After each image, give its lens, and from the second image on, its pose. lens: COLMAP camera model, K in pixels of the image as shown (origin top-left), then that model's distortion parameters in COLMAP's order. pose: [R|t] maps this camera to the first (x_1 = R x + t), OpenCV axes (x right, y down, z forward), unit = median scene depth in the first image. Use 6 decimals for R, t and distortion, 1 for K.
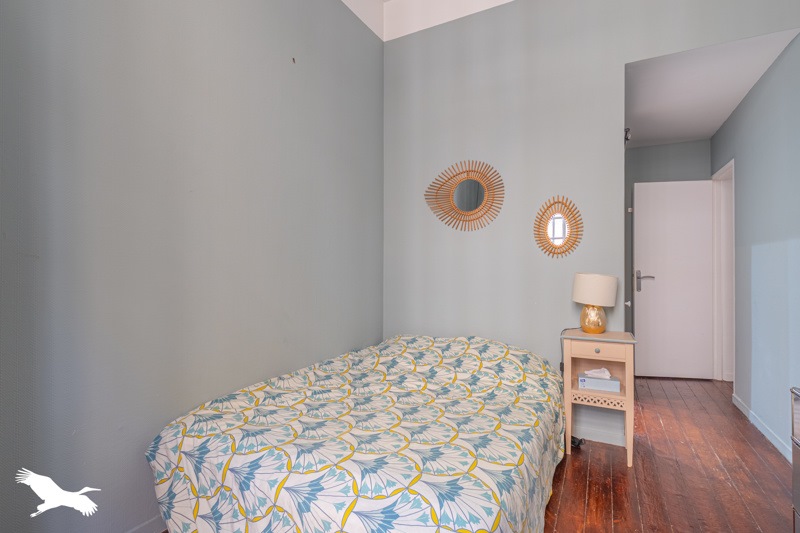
lens RADIAL K [[377.7, 0, 400.0], [0, 377.7, 266.5], [0, 0, 1]] dist [-0.000190, -0.000603]
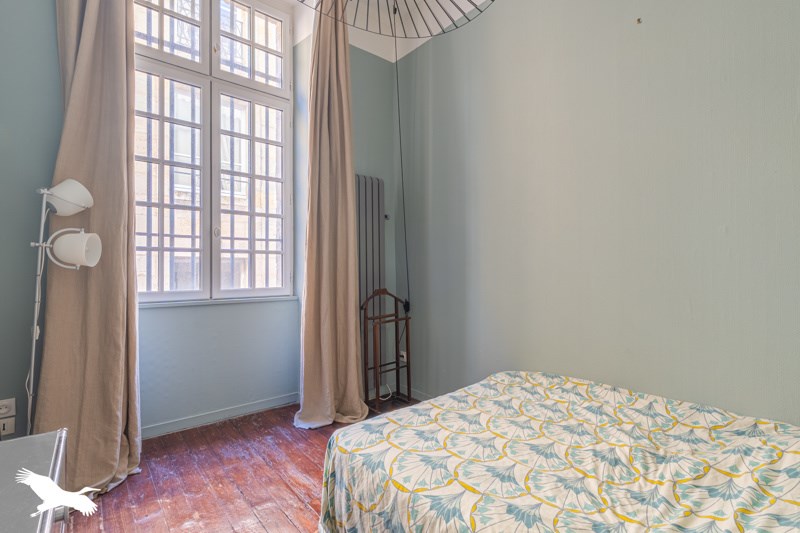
lens RADIAL K [[377.7, 0, 400.0], [0, 377.7, 266.5], [0, 0, 1]] dist [-0.000190, -0.000603]
pose [[-0.375929, -0.001814, -0.926647, 0.911849], [0.004958, 0.999980, -0.003969, -0.004265], [0.926635, -0.006087, -0.375912, 1.061808]]
